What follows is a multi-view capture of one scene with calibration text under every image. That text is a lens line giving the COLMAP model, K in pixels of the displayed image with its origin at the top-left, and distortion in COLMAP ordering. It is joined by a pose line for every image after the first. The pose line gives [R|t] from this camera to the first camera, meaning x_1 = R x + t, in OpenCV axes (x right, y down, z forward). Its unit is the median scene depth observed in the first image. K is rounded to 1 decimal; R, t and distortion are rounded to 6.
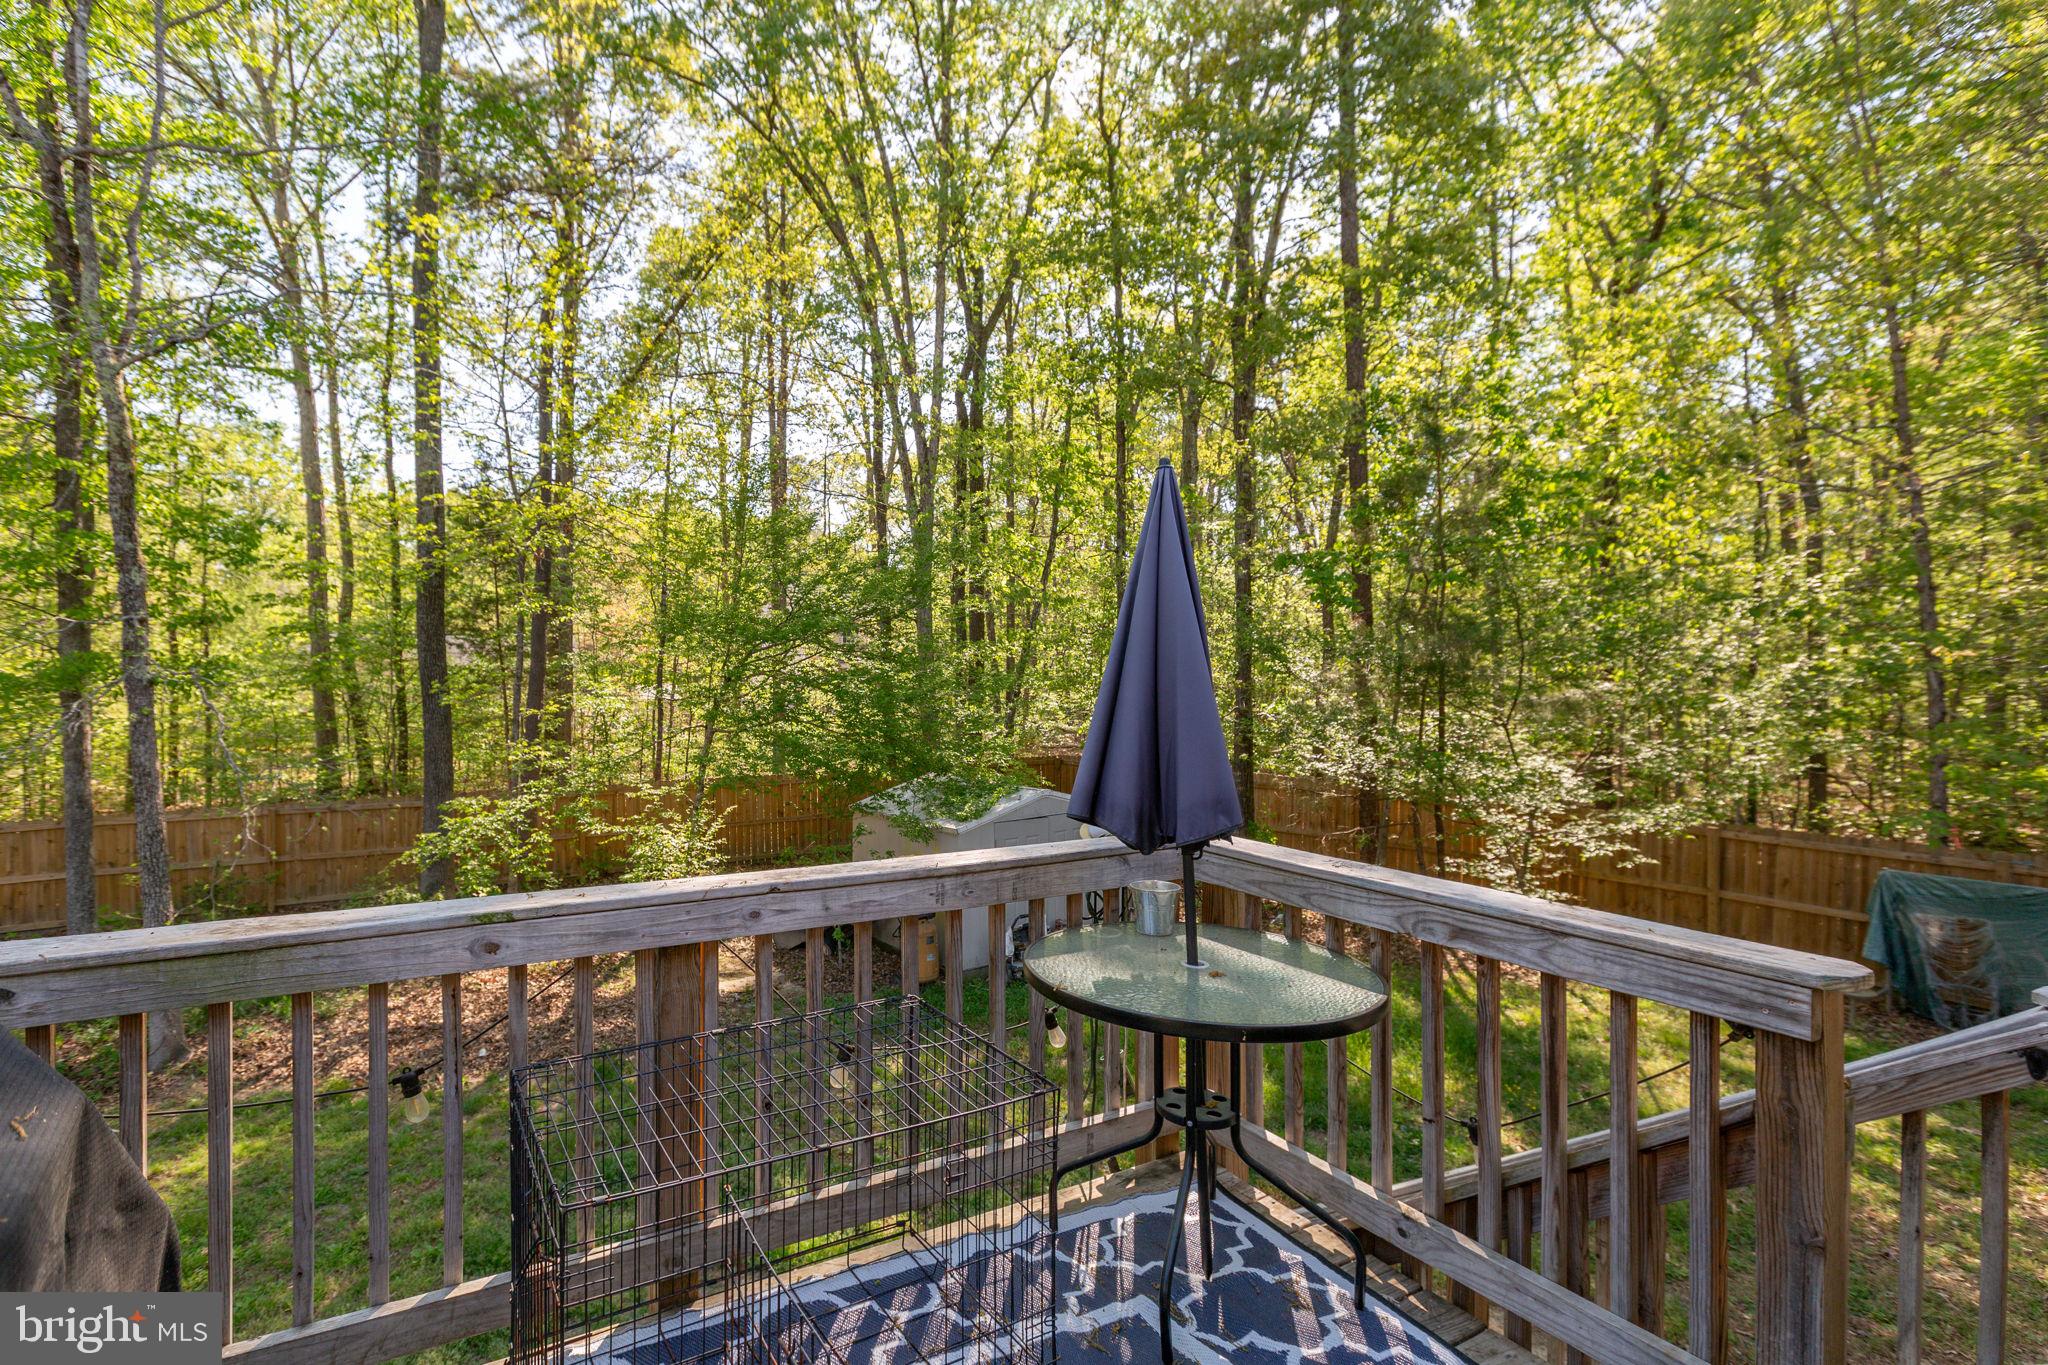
lens RADIAL K [[1336.2, 0, 1024.0], [0, 1336.2, 682.5], [0, 0, 1]] dist [0.006318, -0.001572]
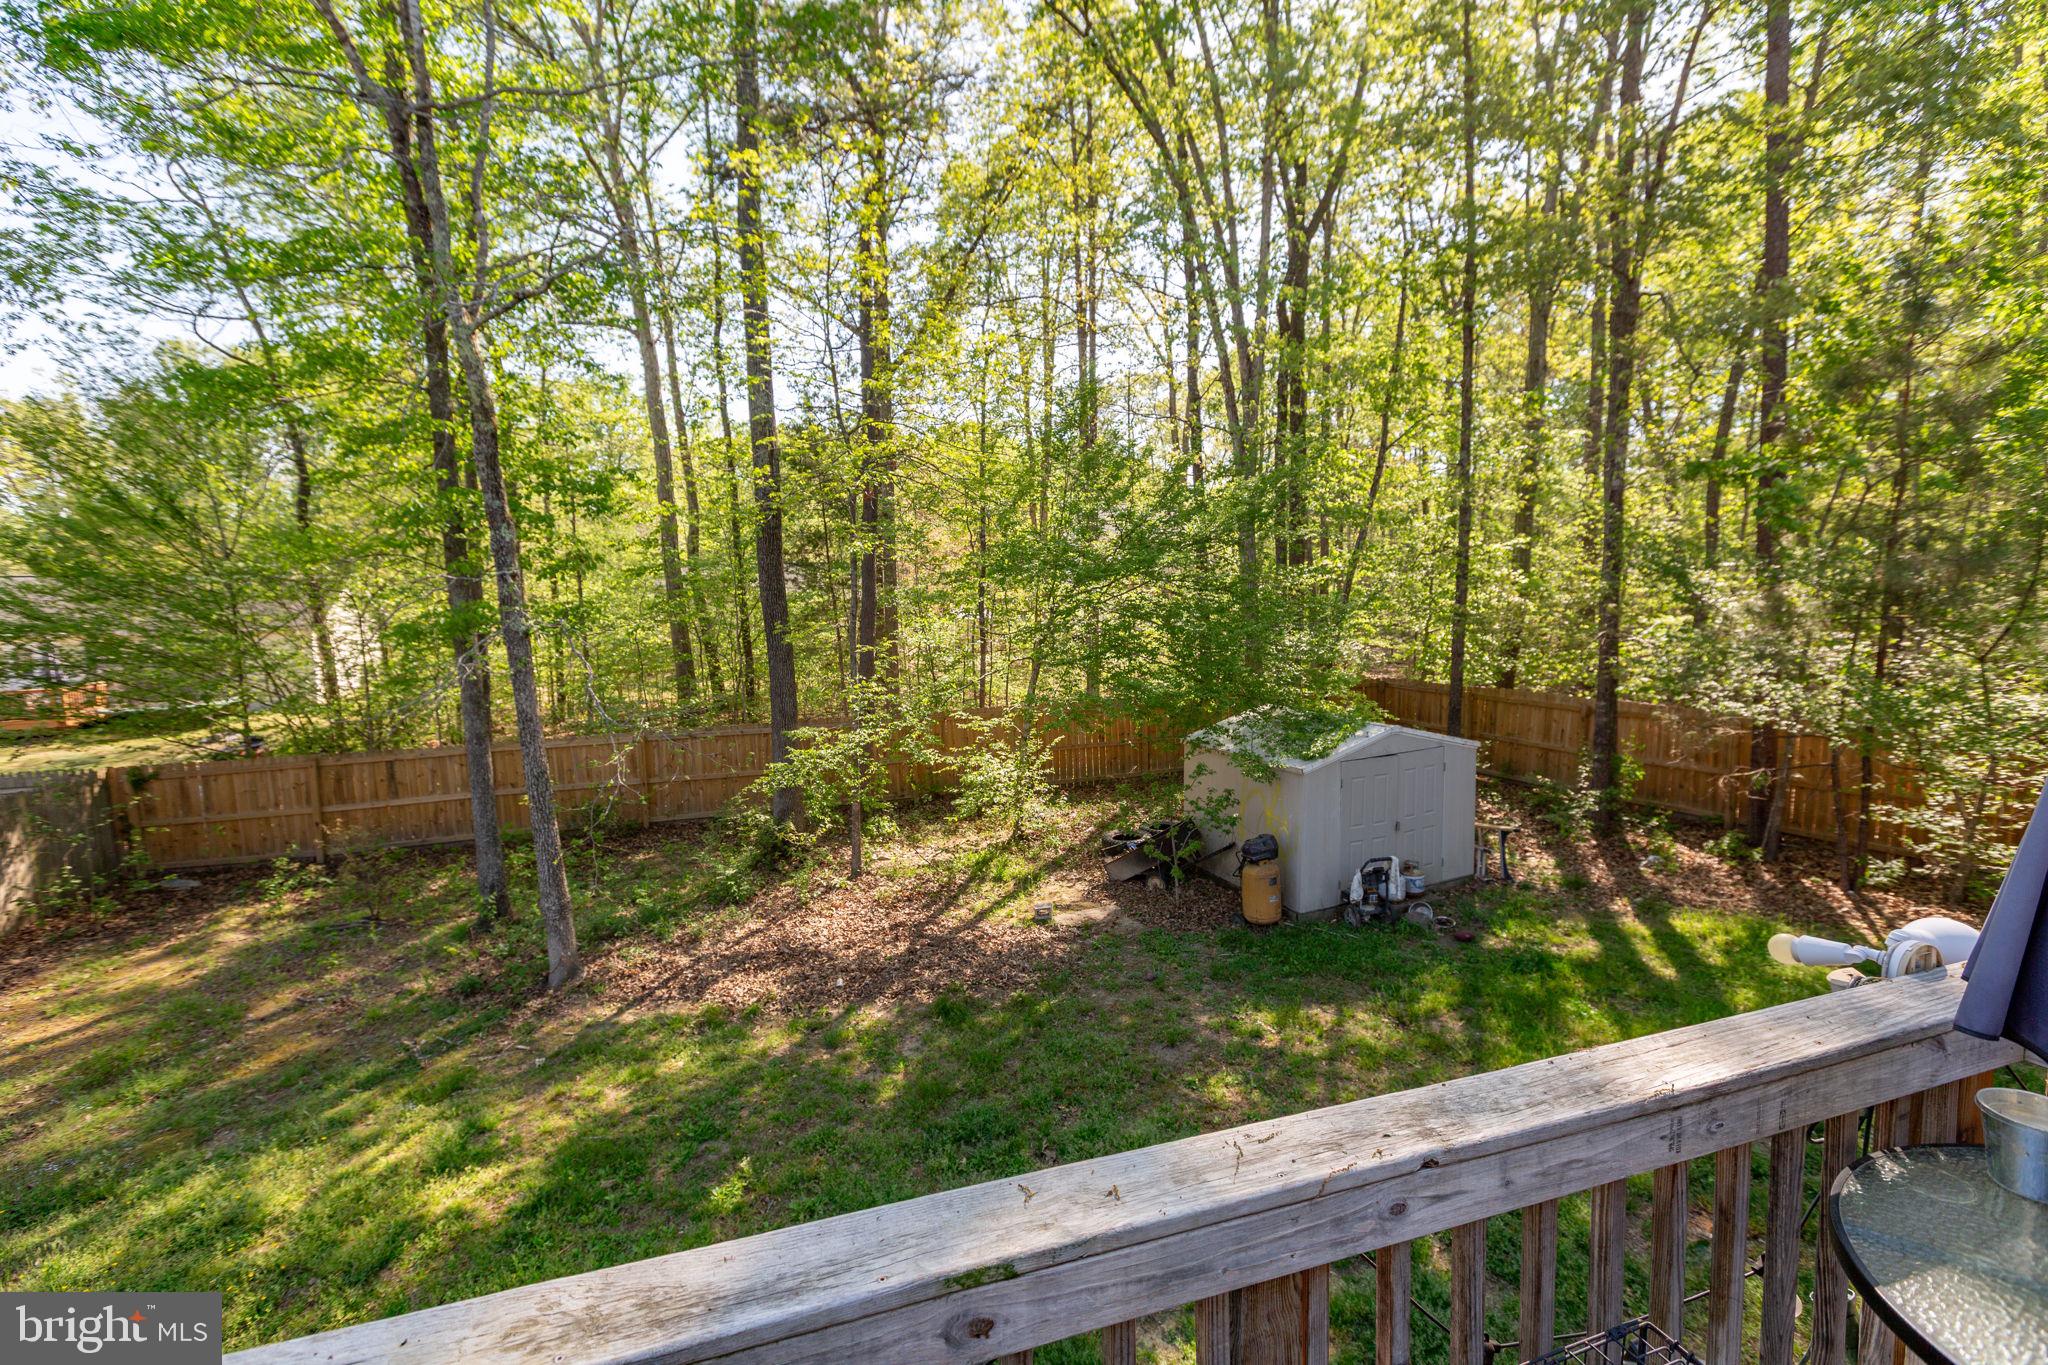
lens RADIAL K [[1109.7, 0, 1024.0], [0, 1109.7, 682.5], [0, 0, 1]] dist [0.002406, 0.001074]
pose [[0.983123, -0.006820, -0.182816, -0.088556], [0.025822, 0.994474, 0.101762, -0.033199], [0.181112, -0.104765, 0.977866, 0.175399]]
